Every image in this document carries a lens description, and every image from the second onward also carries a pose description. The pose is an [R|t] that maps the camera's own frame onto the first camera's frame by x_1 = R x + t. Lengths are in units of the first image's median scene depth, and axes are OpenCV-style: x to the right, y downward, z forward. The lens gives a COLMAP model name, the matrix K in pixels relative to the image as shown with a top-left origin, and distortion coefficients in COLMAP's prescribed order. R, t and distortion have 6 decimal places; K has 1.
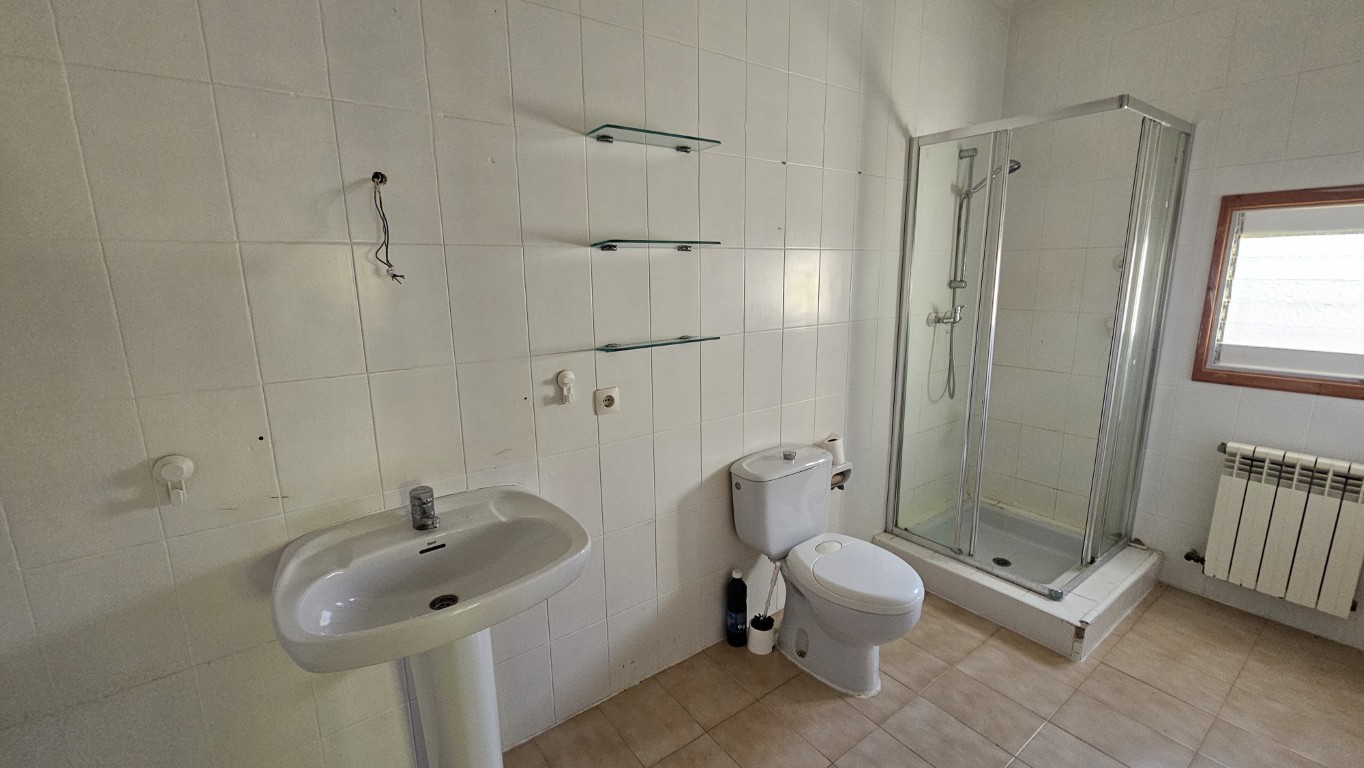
lens RADIAL K [[571.7, 0, 691.7], [0, 571.7, 384.6], [0, 0, 1]] dist [0.000391, 0.000797]
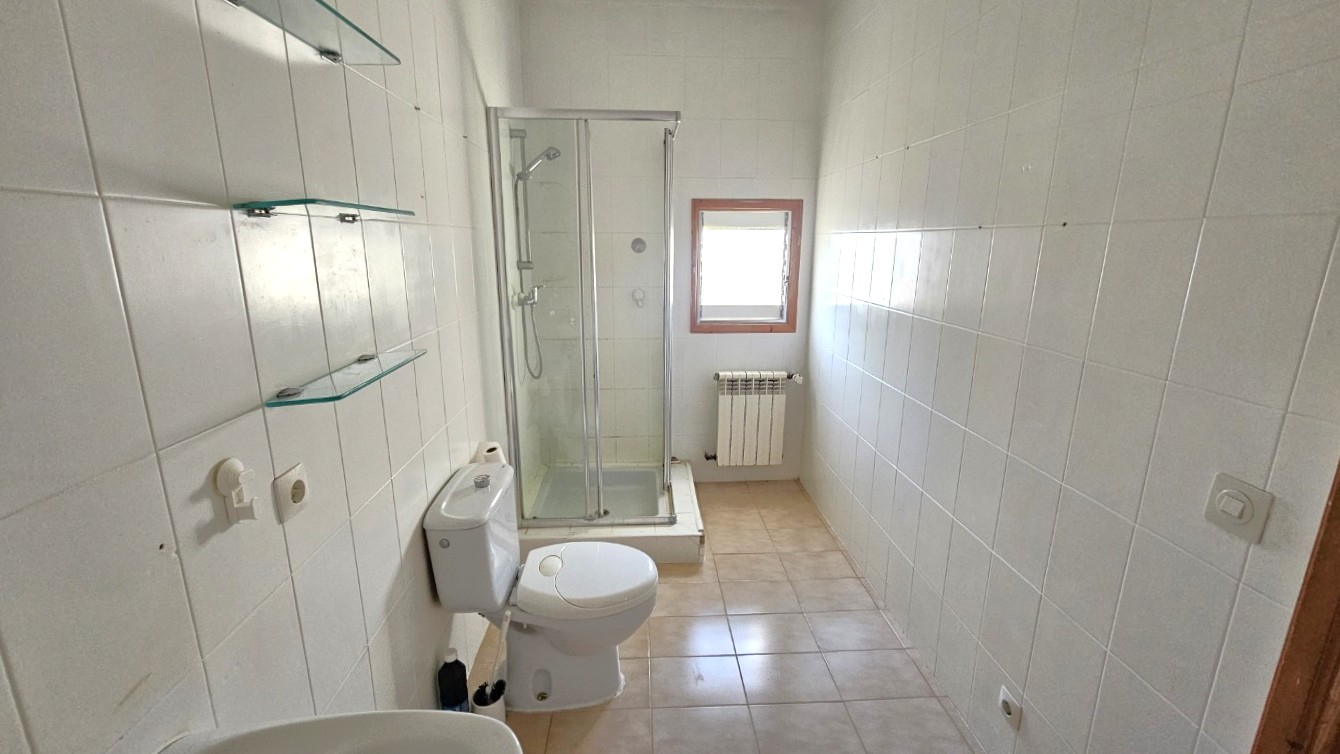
lens RADIAL K [[561.7, 0, 672.9], [0, 561.7, 377.1], [0, 0, 1]] dist [0.000391, 0.000797]
pose [[0.546900, -0.180562, 0.817495, -0.300520], [0.157432, 0.981226, 0.111405, -0.067193], [-0.822263, 0.067772, 0.565059, 0.311731]]
